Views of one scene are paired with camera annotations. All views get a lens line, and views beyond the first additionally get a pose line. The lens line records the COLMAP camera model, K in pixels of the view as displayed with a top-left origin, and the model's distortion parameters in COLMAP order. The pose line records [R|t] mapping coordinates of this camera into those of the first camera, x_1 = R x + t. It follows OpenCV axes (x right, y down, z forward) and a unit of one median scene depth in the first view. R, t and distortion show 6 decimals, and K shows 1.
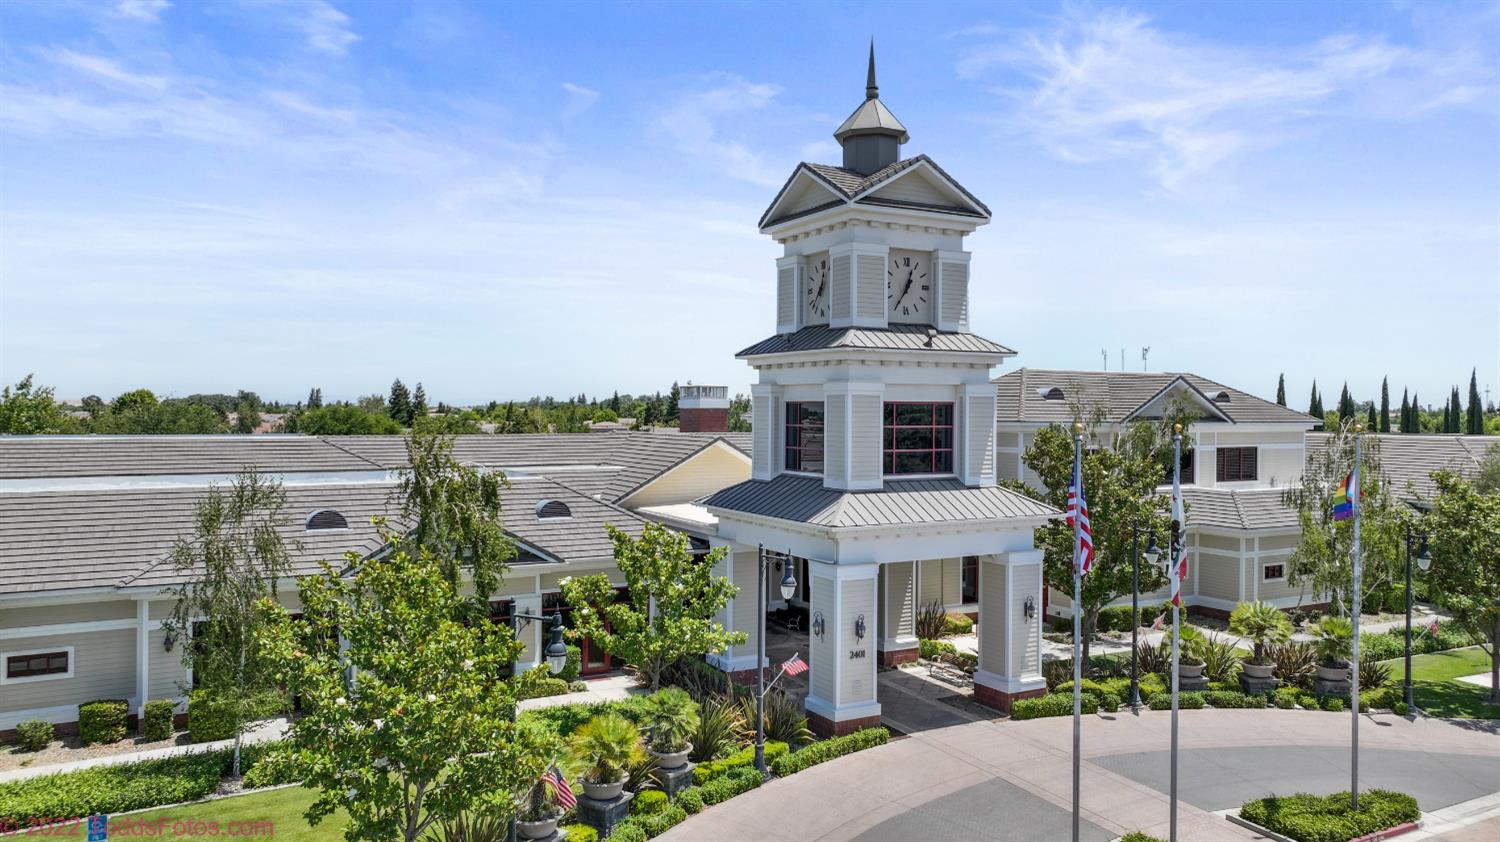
lens RADIAL K [[1066.0, 0, 753.9], [0, 1066.0, 411.3], [0, 0, 1]] dist [0.000909, -0.000364]
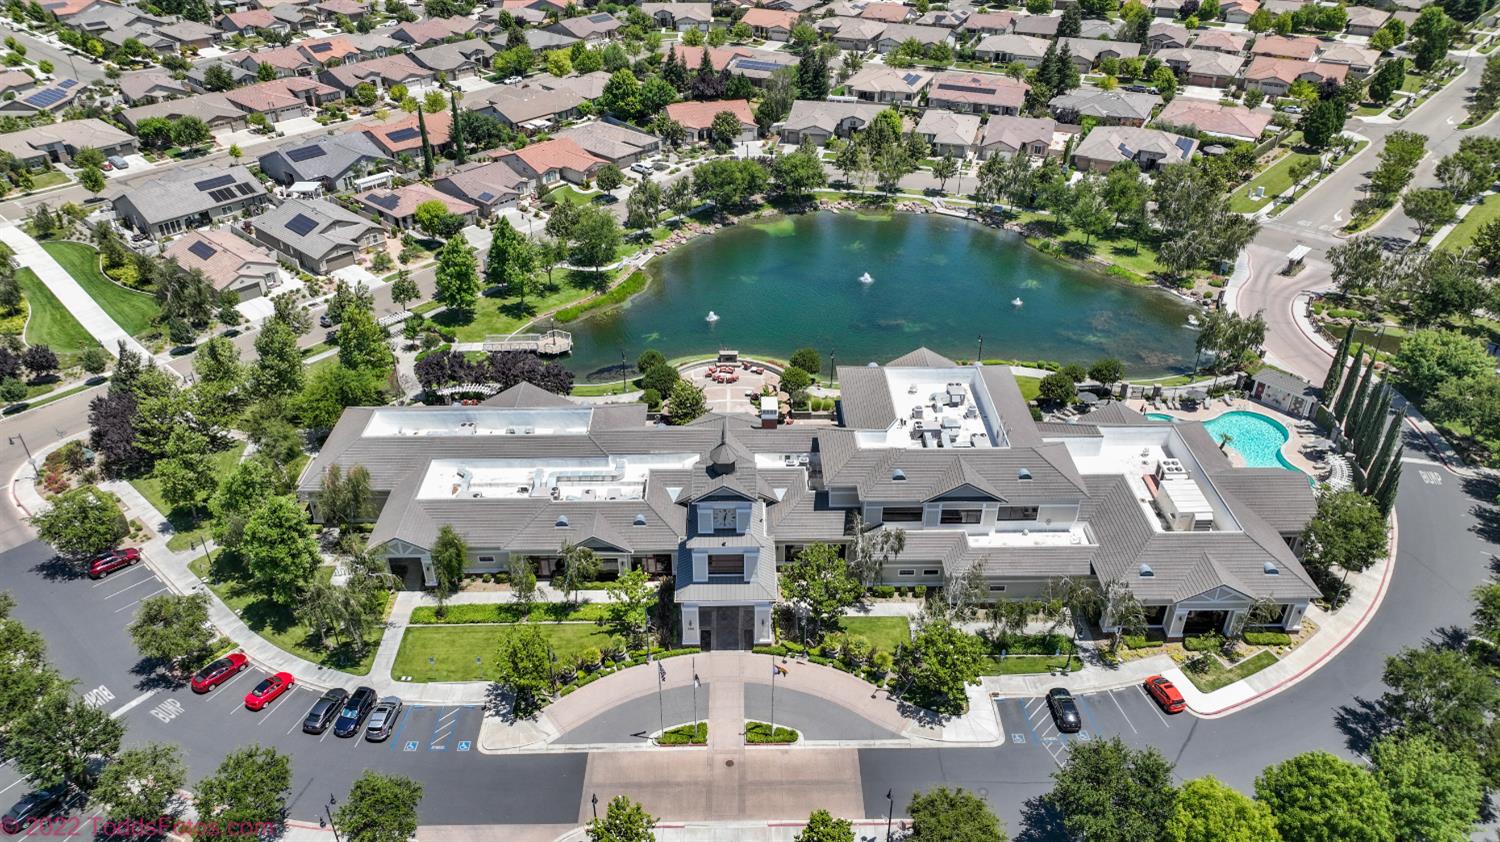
lens RADIAL K [[1066.0, 0, 757.0], [0, 1066.0, 420.3], [0, 0, 1]] dist [0.000909, -0.000364]
pose [[0.881024, 0.249135, -0.402155, 1.229125], [-0.003109, 0.853124, 0.521699, -1.723883], [0.473061, -0.458379, 0.752397, -0.877268]]
